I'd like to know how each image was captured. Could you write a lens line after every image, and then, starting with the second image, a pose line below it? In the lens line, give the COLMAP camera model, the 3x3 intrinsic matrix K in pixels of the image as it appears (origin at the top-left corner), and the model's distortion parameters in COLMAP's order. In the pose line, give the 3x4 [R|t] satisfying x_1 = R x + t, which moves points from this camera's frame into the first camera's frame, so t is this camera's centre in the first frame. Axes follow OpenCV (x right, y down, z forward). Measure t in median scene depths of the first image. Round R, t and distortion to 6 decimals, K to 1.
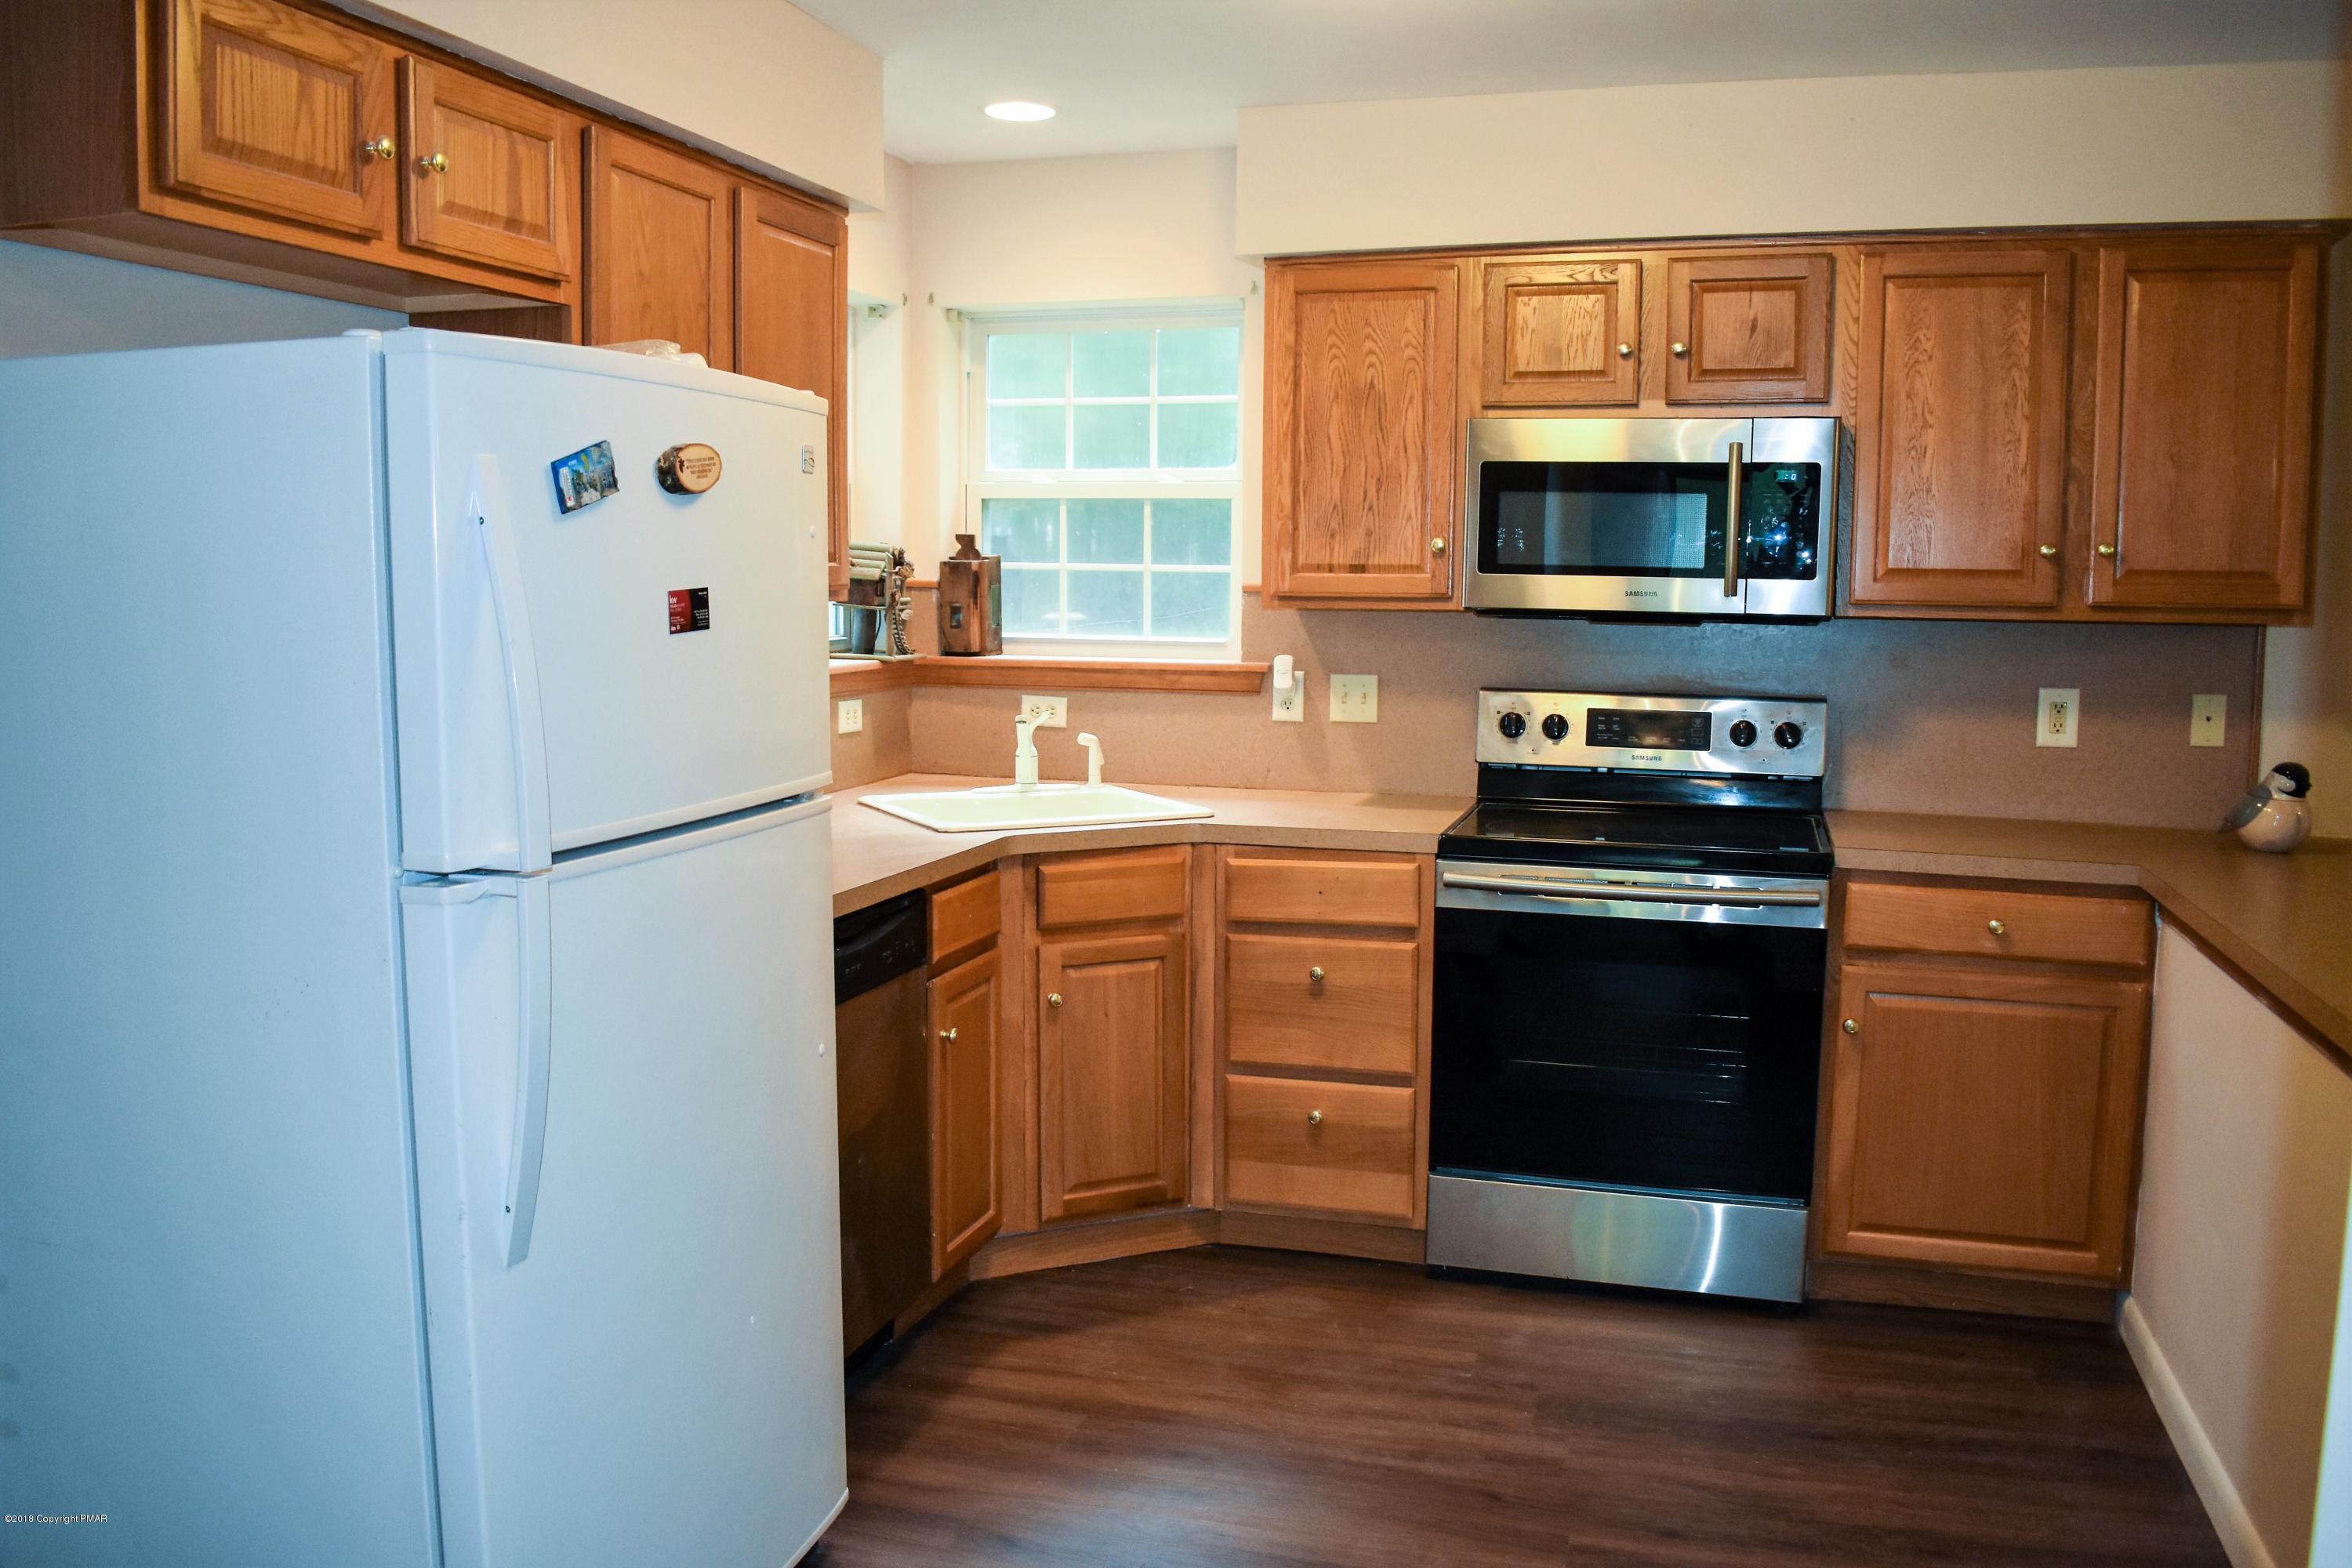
lens RADIAL K [[1883.6, 0, 1176.0], [0, 1883.6, 784.0], [0, 0, 1]] dist [-0.091852, 0.010164]
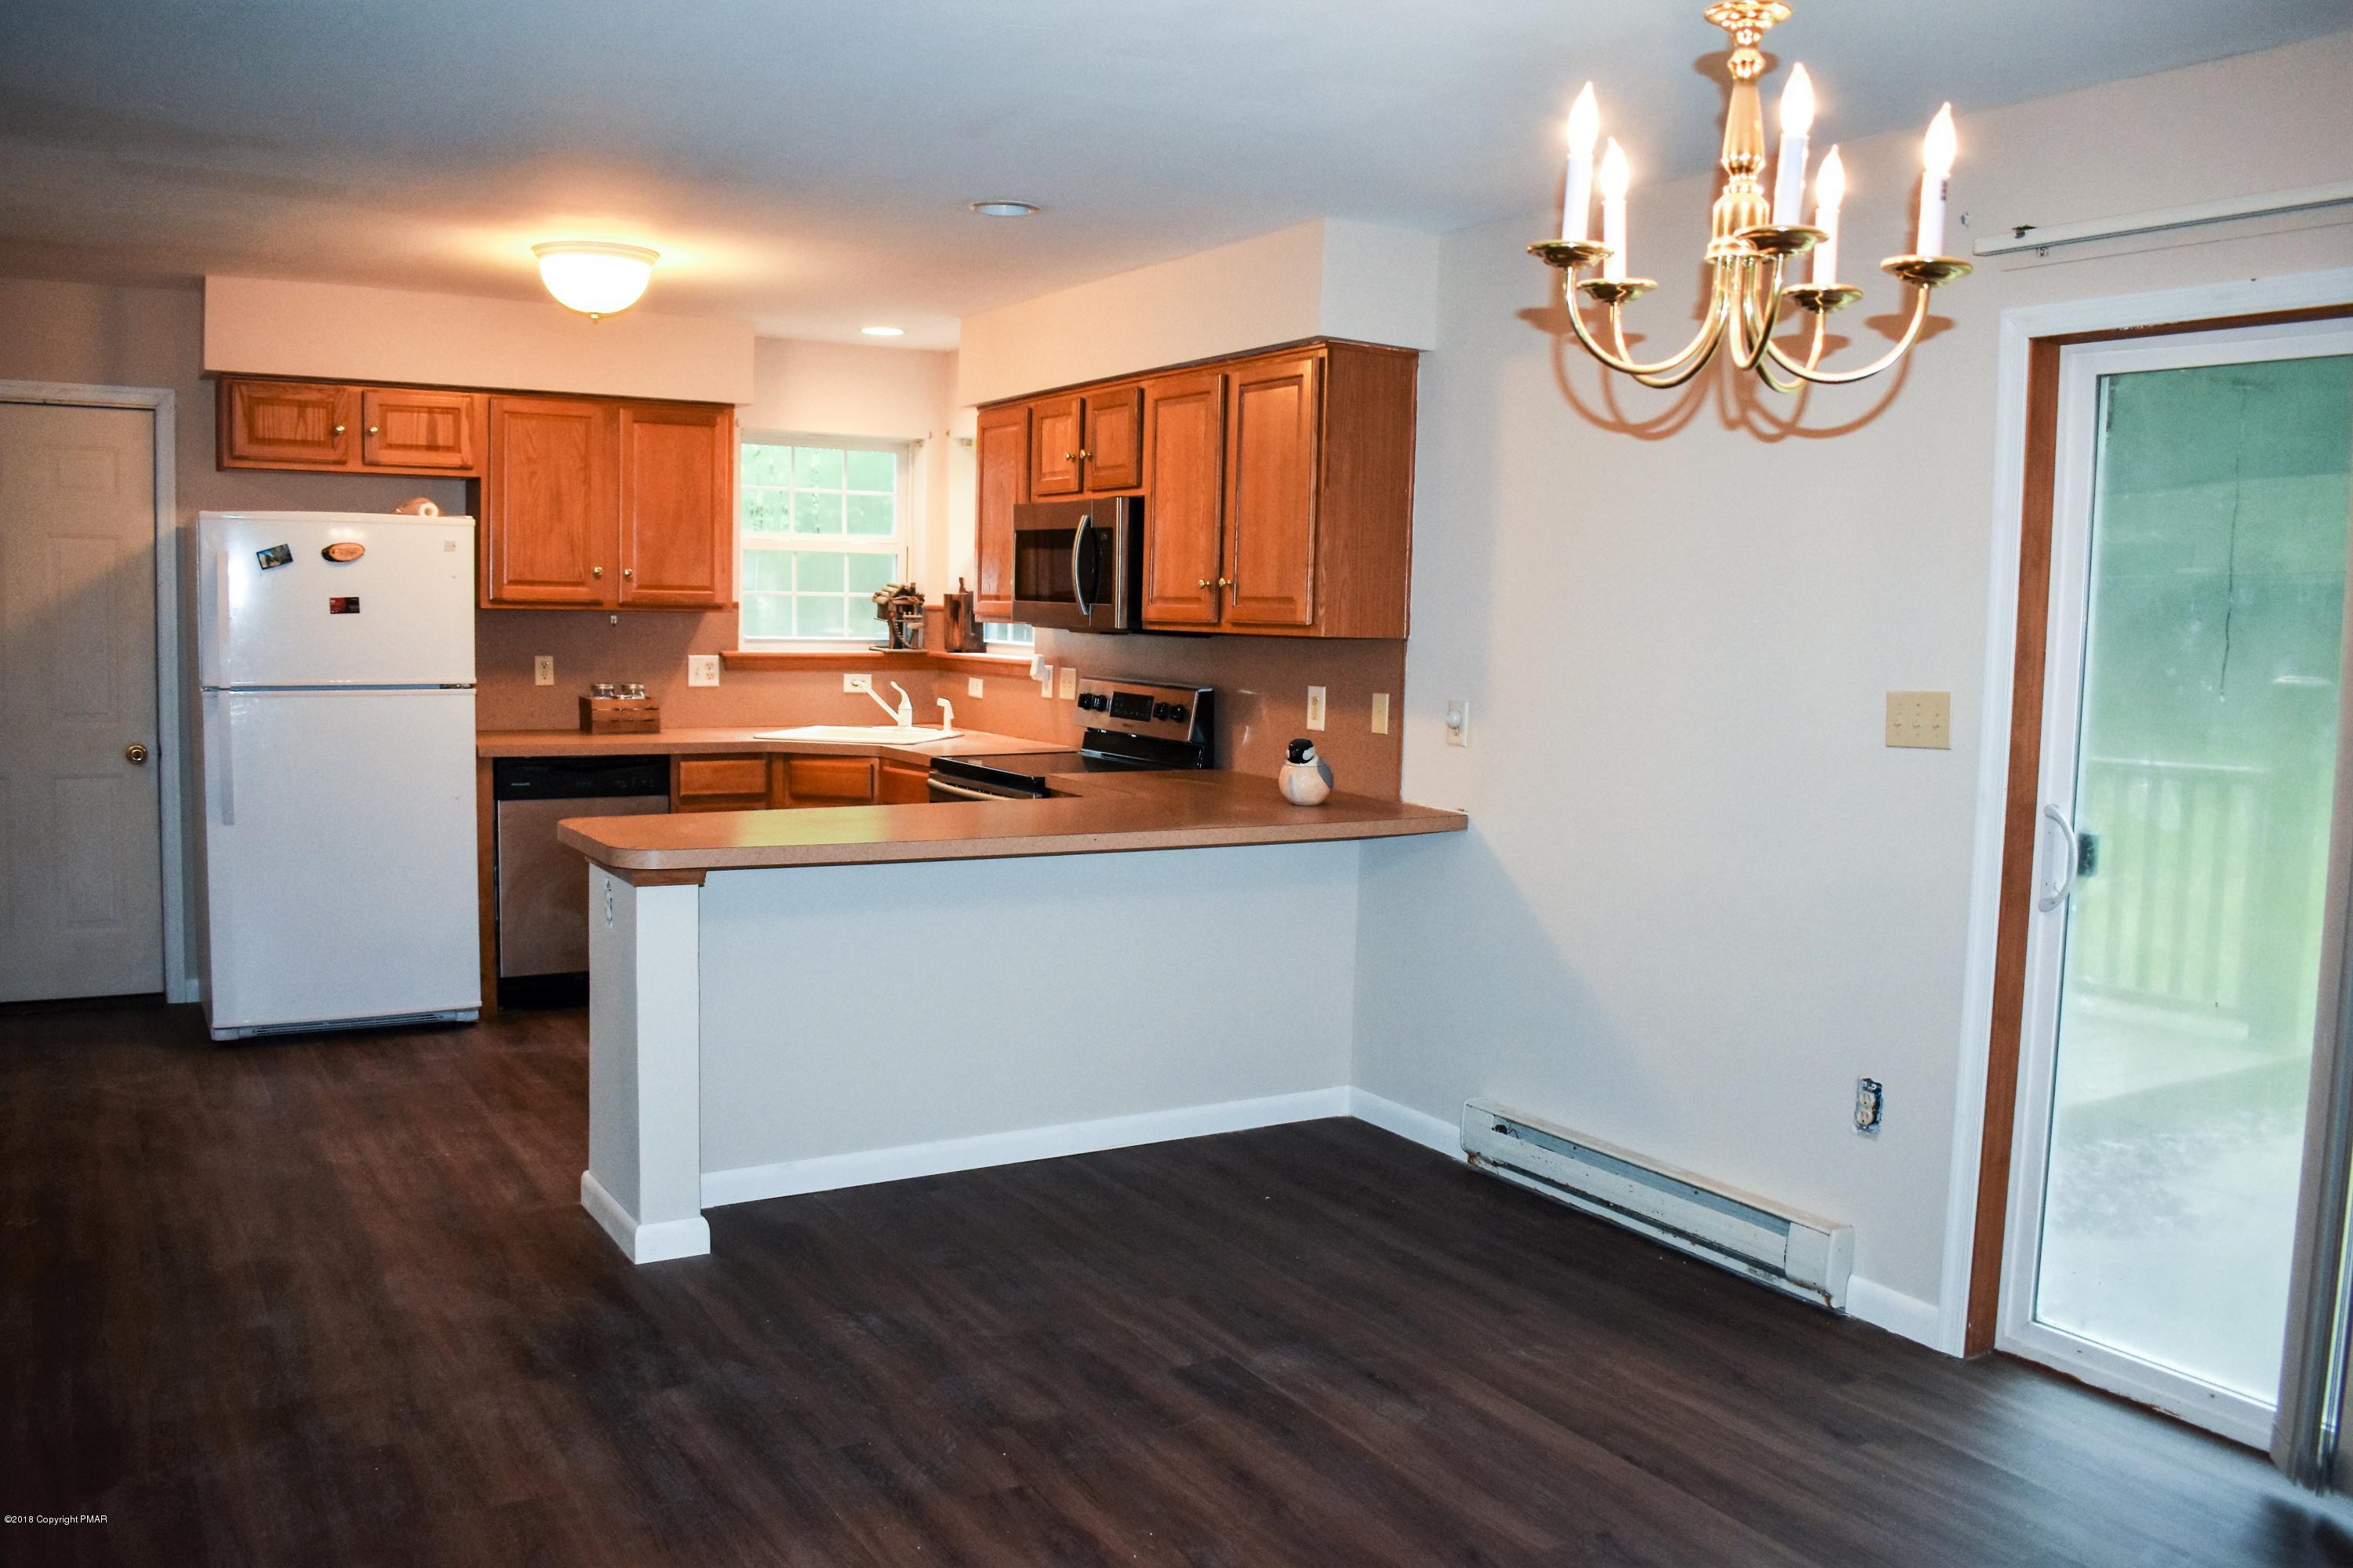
lens RADIAL K [[1903.1, 0, 1176.5], [0, 1903.1, 784.0], [0, 0, 1]] dist [-0.088572, -0.001923]
pose [[0.742868, 0.072420, -0.665509, 1.443027], [-0.090953, 0.995832, 0.006840, 0.020436], [0.663230, 0.055449, 0.746359, -0.109261]]
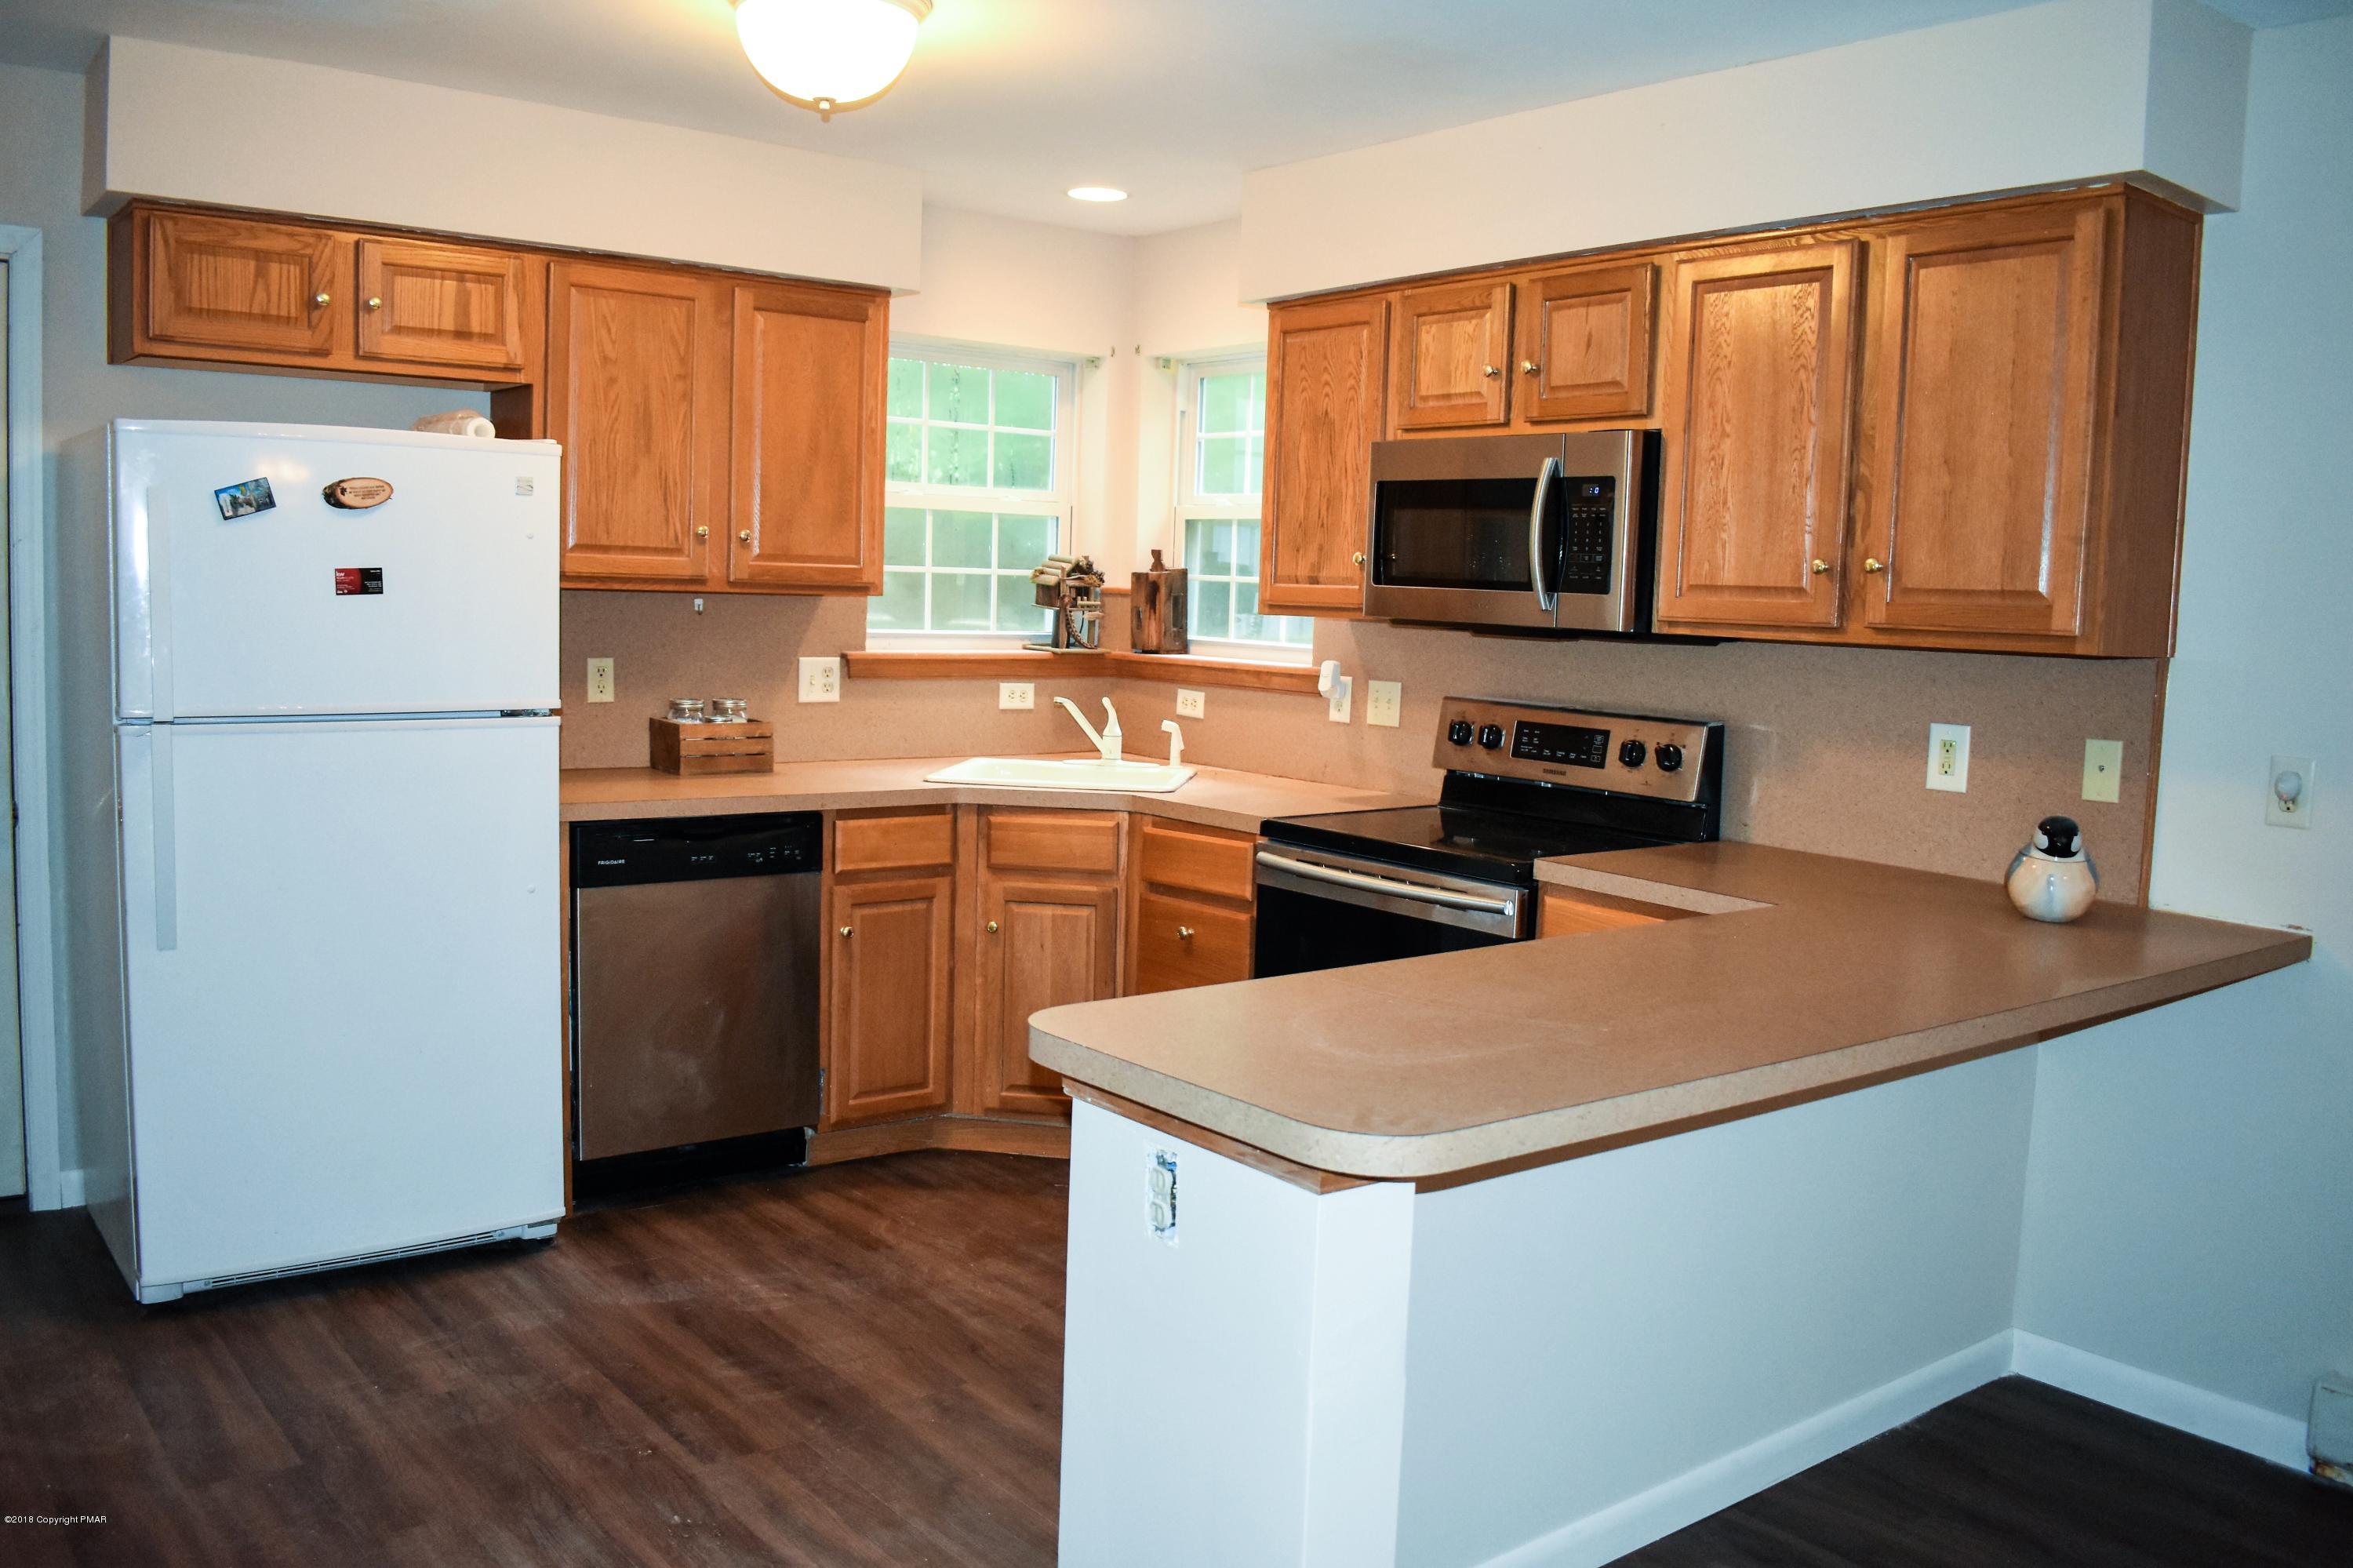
lens RADIAL K [[1903.1, 0, 1176.5], [0, 1903.1, 784.0], [0, 0, 1]] dist [-0.088572, -0.001923]
pose [[0.821435, 0.077378, -0.565028, 0.741791], [-0.089175, 0.995993, 0.006754, 0.004089], [0.563287, 0.044839, 0.825044, 0.048848]]
